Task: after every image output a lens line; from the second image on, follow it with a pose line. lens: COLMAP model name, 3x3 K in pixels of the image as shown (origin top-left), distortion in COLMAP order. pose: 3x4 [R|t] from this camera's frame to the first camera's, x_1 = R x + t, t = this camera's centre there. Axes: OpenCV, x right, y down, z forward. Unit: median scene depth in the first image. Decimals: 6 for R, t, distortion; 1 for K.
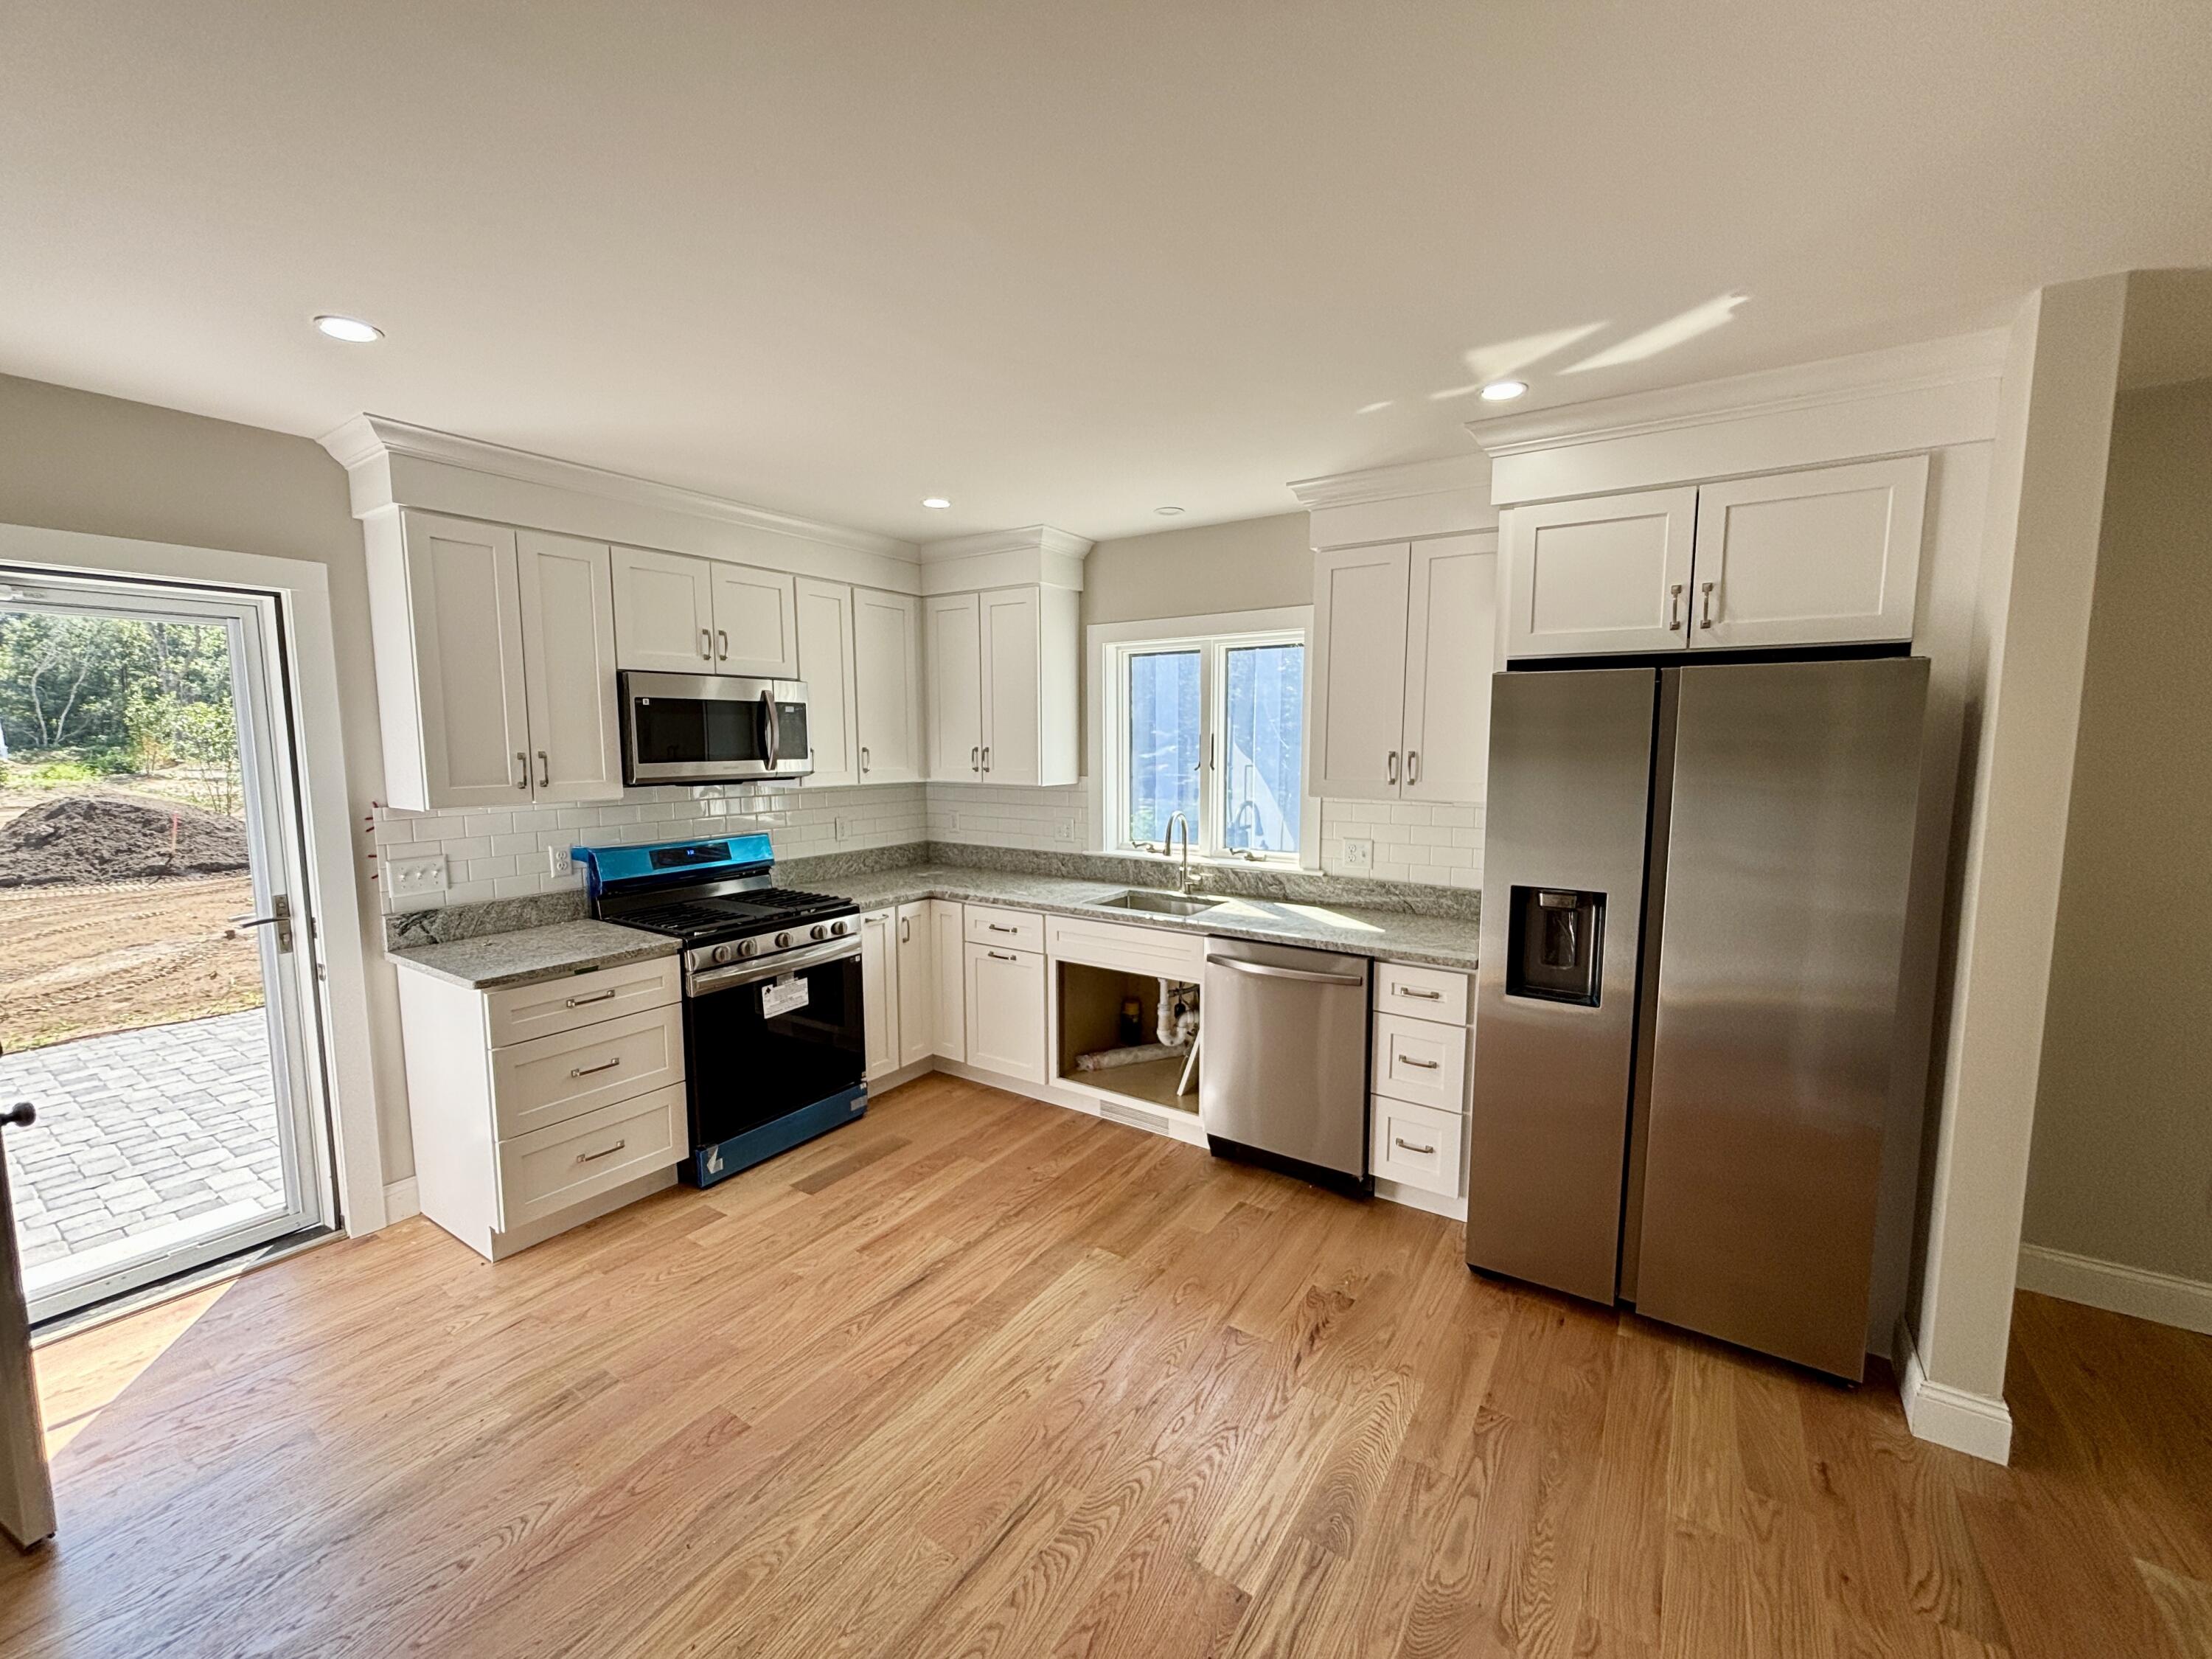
lens RADIAL K [[906.8, 0, 1106.6], [0, 906.8, 832.9], [0, 0, 1]] dist [0.010438, 0.000208]
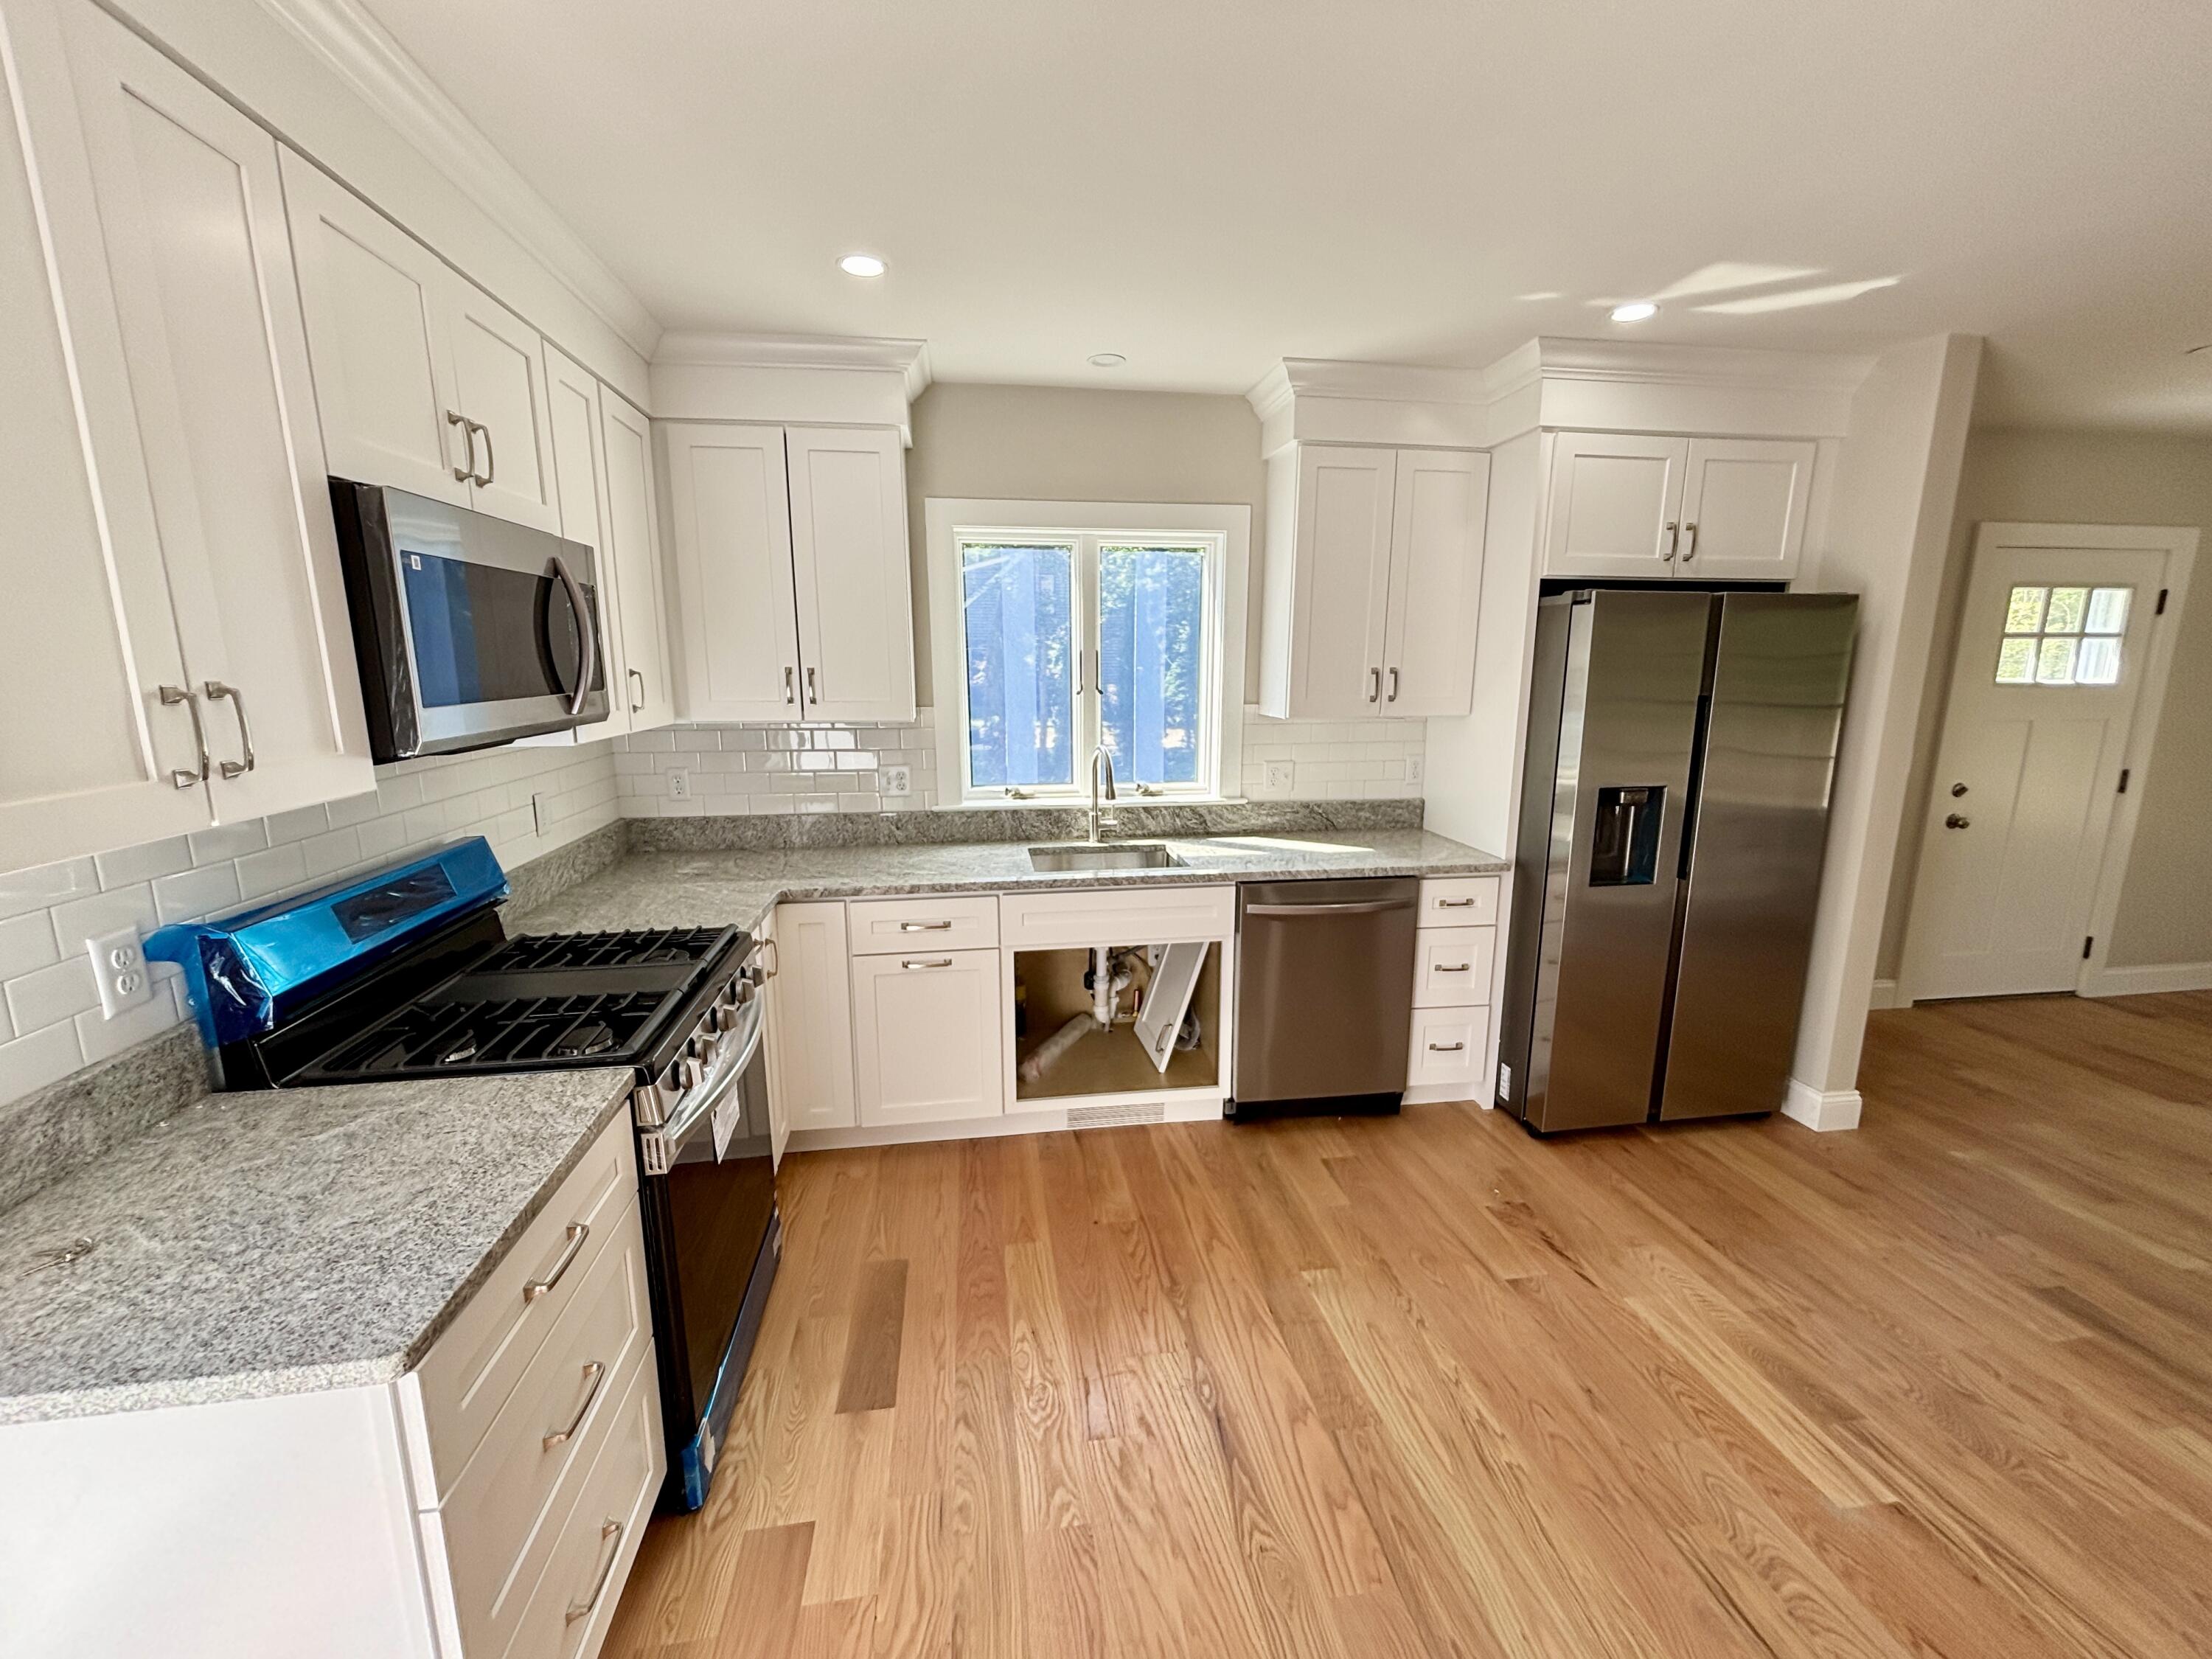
lens RADIAL K [[906.8, 0, 1106.6], [0, 906.8, 832.9], [0, 0, 1]] dist [0.010438, 0.000208]
pose [[0.734391, -0.127434, 0.666656, -0.558743], [0.072663, 0.991333, 0.109452, -0.040047], [-0.674826, -0.031939, 0.737285, 0.449149]]
